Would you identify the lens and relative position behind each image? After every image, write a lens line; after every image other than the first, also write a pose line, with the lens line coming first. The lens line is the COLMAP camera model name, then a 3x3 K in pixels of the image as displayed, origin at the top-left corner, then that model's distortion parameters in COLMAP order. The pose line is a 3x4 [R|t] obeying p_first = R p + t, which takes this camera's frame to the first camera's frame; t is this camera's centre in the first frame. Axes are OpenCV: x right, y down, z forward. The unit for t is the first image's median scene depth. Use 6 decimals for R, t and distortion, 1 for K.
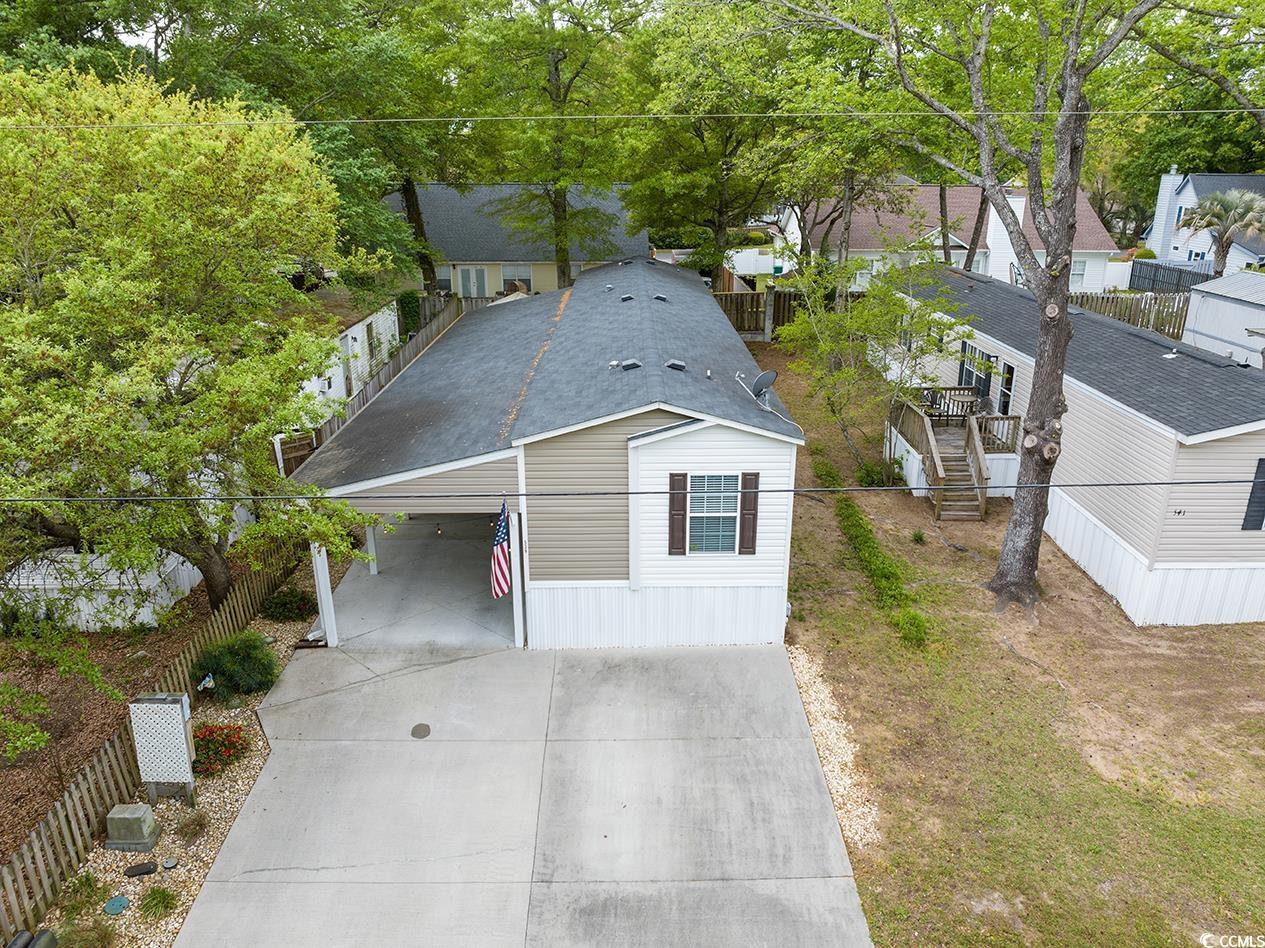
lens RADIAL K [[893.2, 0, 636.3], [0, 893.2, 464.7], [0, 0, 1]] dist [-0.051660, 0.013365]
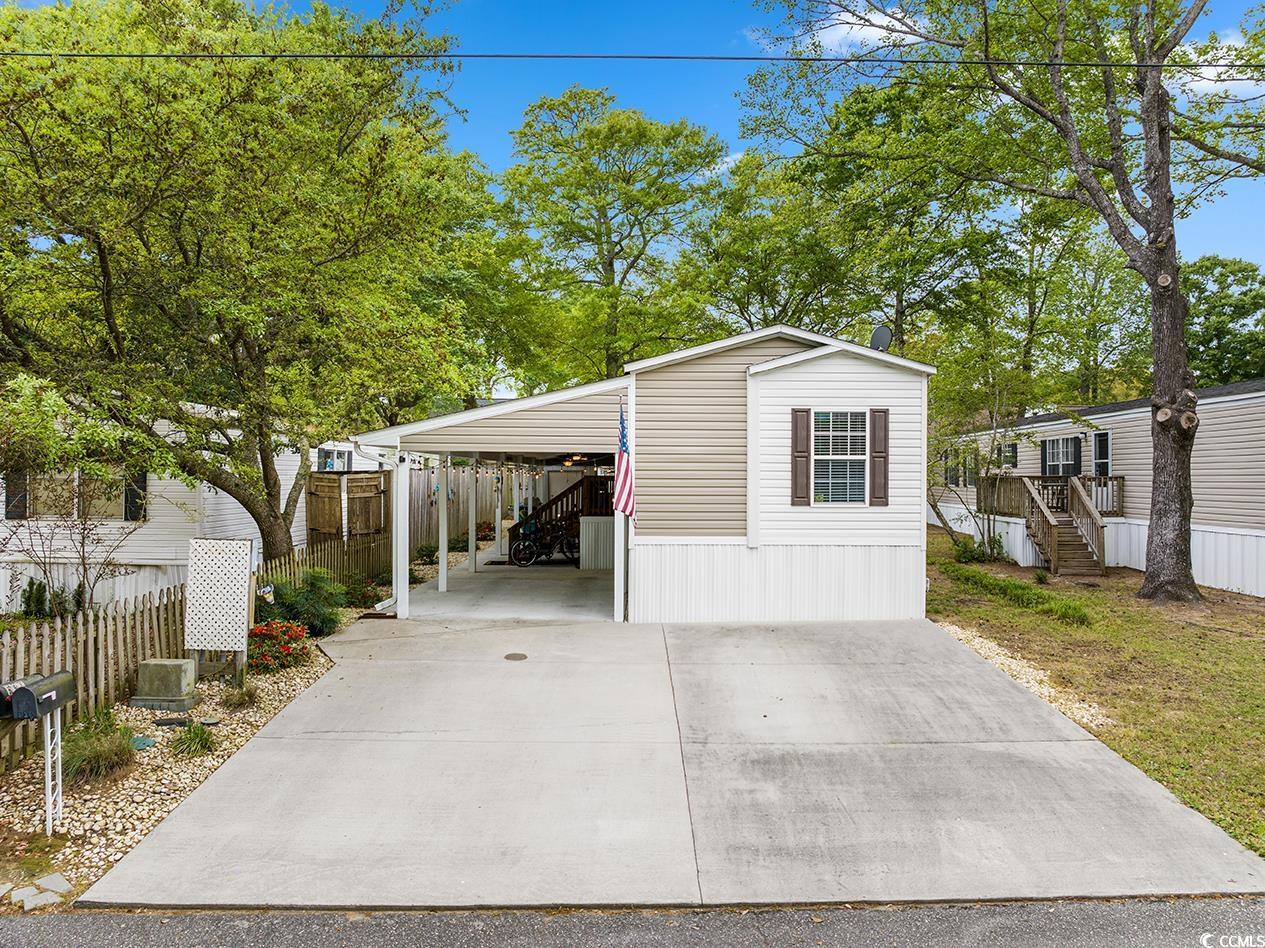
lens RADIAL K [[893.2, 0, 636.3], [0, 893.2, 464.7], [0, 0, 1]] dist [-0.051660, 0.013365]
pose [[0.999851, 0.005228, -0.016464, -0.111301], [-0.010396, 0.943295, -0.331794, 0.383548], [0.013796, 0.331915, 0.943208, 0.149768]]
